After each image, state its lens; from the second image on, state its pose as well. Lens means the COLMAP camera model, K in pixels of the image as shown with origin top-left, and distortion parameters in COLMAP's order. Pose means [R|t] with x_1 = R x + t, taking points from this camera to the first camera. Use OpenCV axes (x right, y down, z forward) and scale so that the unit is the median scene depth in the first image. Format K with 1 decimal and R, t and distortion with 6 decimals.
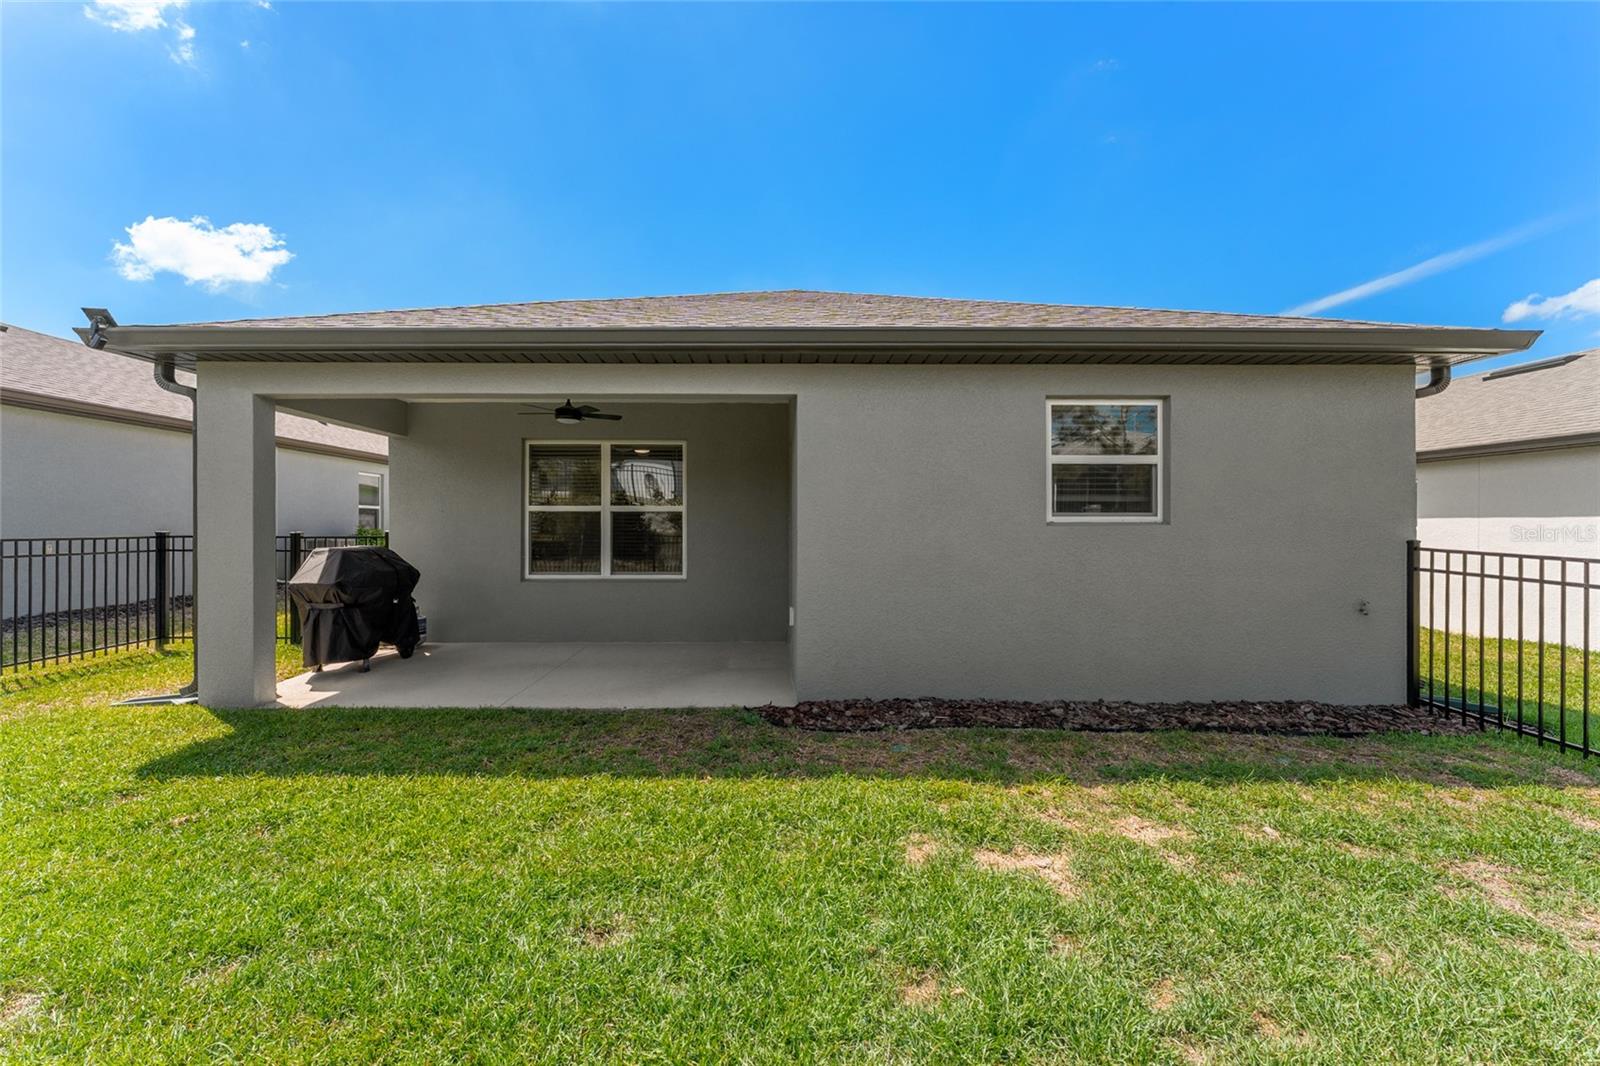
lens RADIAL K [[663.3, 0, 768.4], [0, 663.3, 520.1], [0, 0, 1]] dist [0.001630, 0.000068]
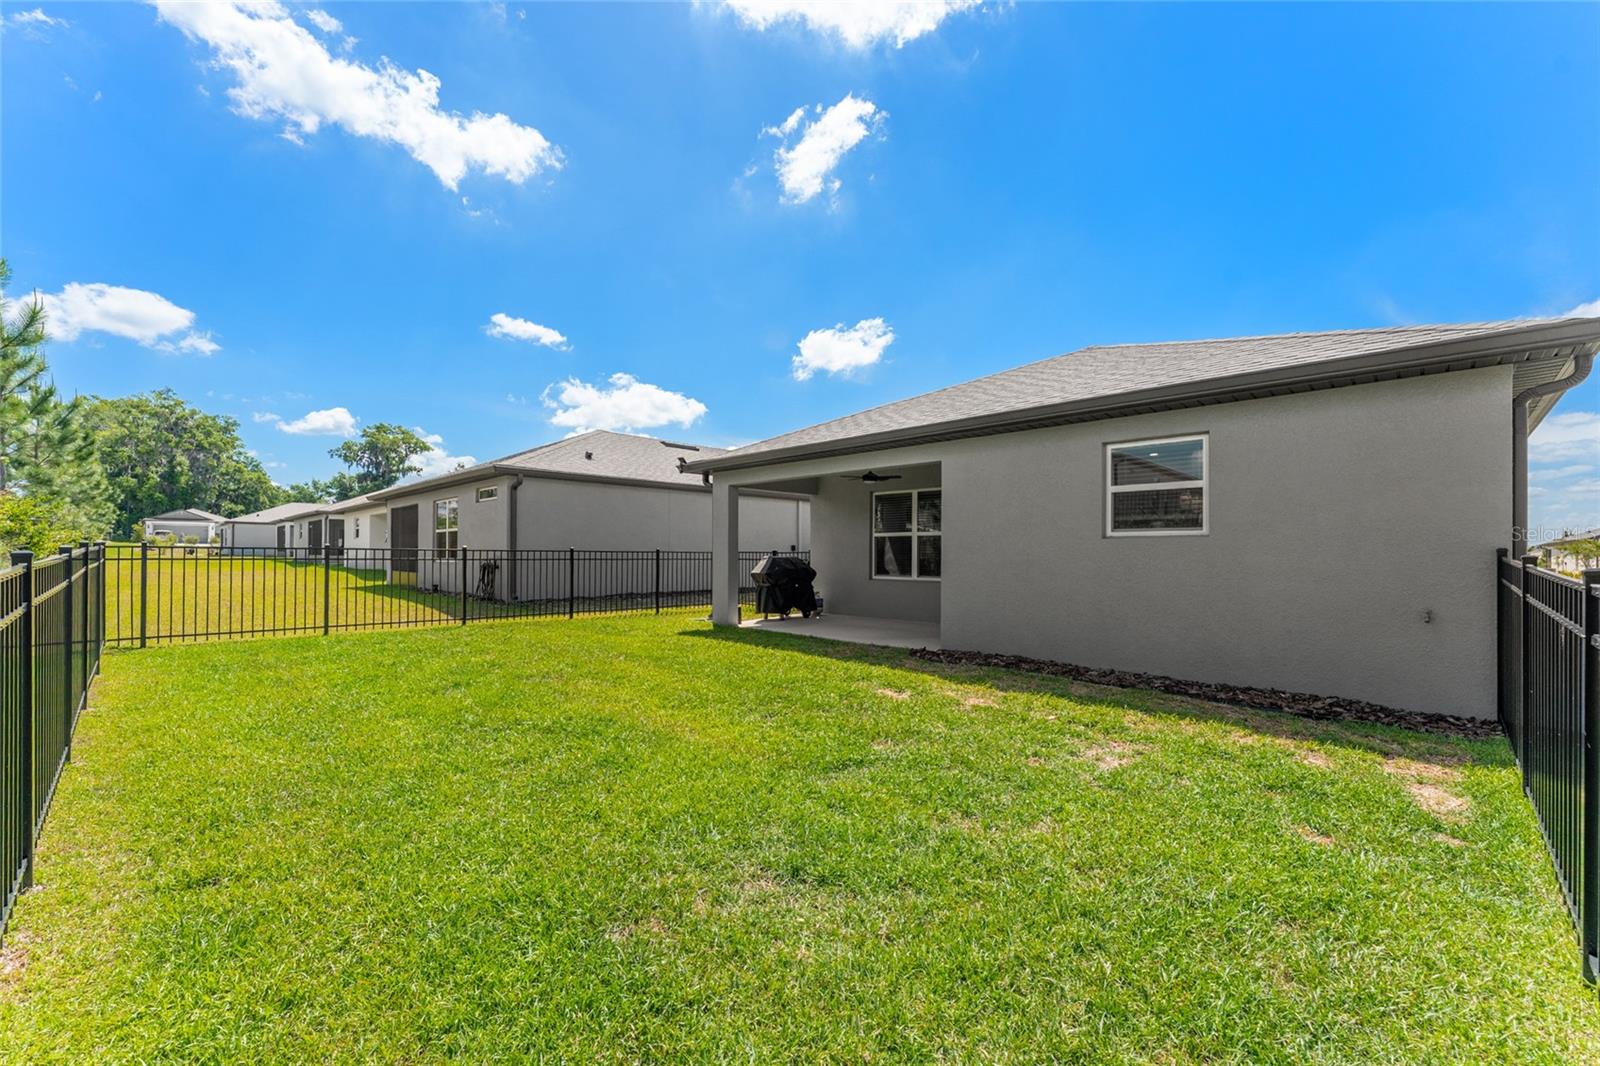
lens RADIAL K [[659.2, 0, 750.0], [0, 659.2, 528.4], [0, 0, 1]] dist [-0.000892, 0.000060]
pose [[0.666535, -0.024493, -0.745071, 0.920165], [-0.003709, 0.999339, -0.036170, 0.037899], [0.745465, 0.026872, 0.666003, -0.419230]]
